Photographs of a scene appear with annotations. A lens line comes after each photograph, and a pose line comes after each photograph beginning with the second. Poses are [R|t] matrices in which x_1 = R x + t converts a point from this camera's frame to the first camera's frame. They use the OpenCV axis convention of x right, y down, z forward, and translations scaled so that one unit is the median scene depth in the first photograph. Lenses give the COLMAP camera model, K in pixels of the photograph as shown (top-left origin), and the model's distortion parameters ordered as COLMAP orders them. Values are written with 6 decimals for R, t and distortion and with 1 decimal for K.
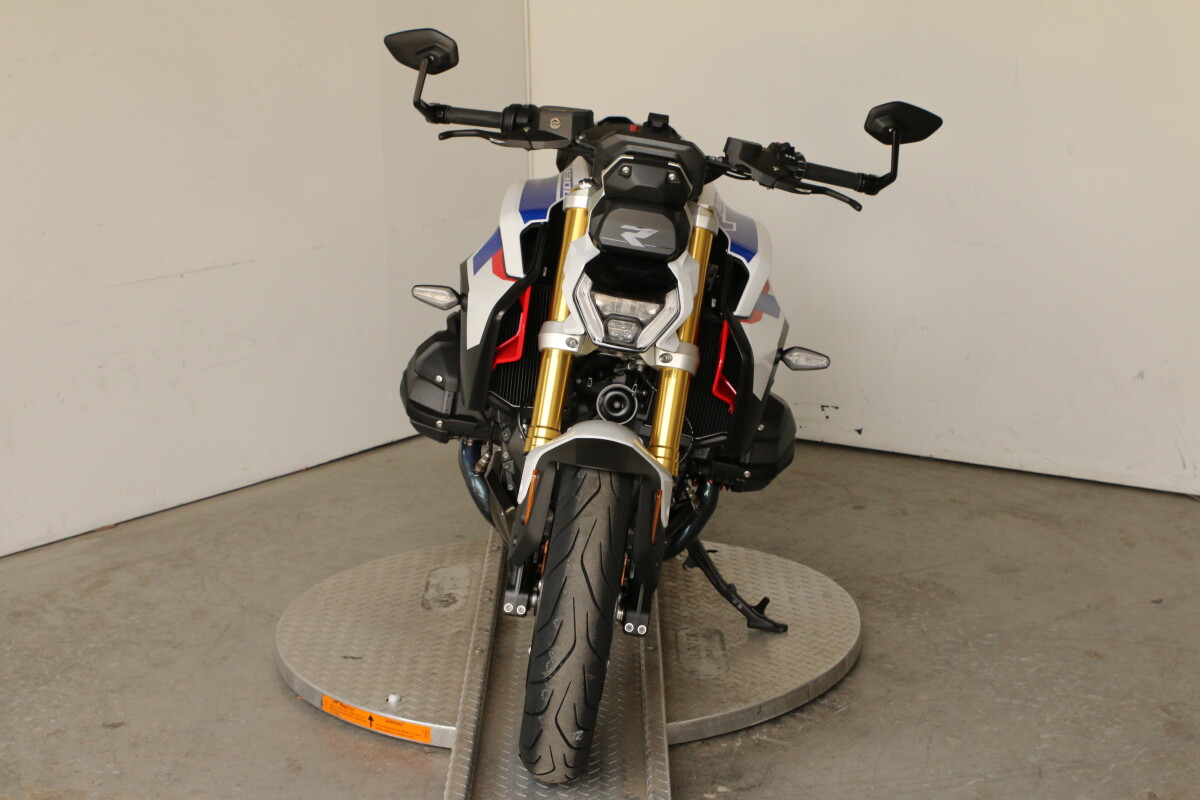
lens RADIAL K [[2122.4, 0, 599.4], [0, 2122.4, 375.8], [0, 0, 1]] dist [-0.031731, 0.061158]
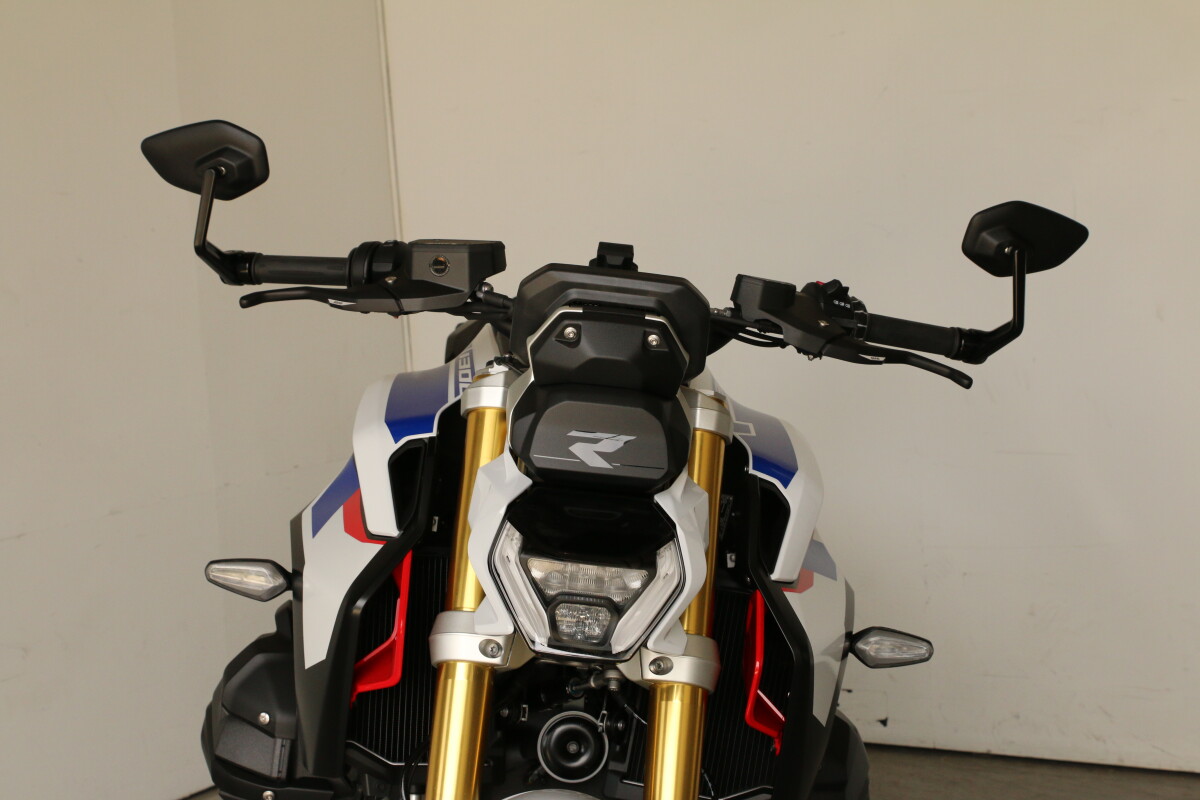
lens RADIAL K [[2122.4, 0, 599.4], [0, 2122.4, 375.8], [0, 0, 1]] dist [-0.031731, 0.061158]
pose [[0.997006, -0.055795, 0.053532, -0.009909], [0.061775, 0.991152, -0.117481, -0.018590], [-0.046504, 0.120436, 0.991631, 0.423484]]
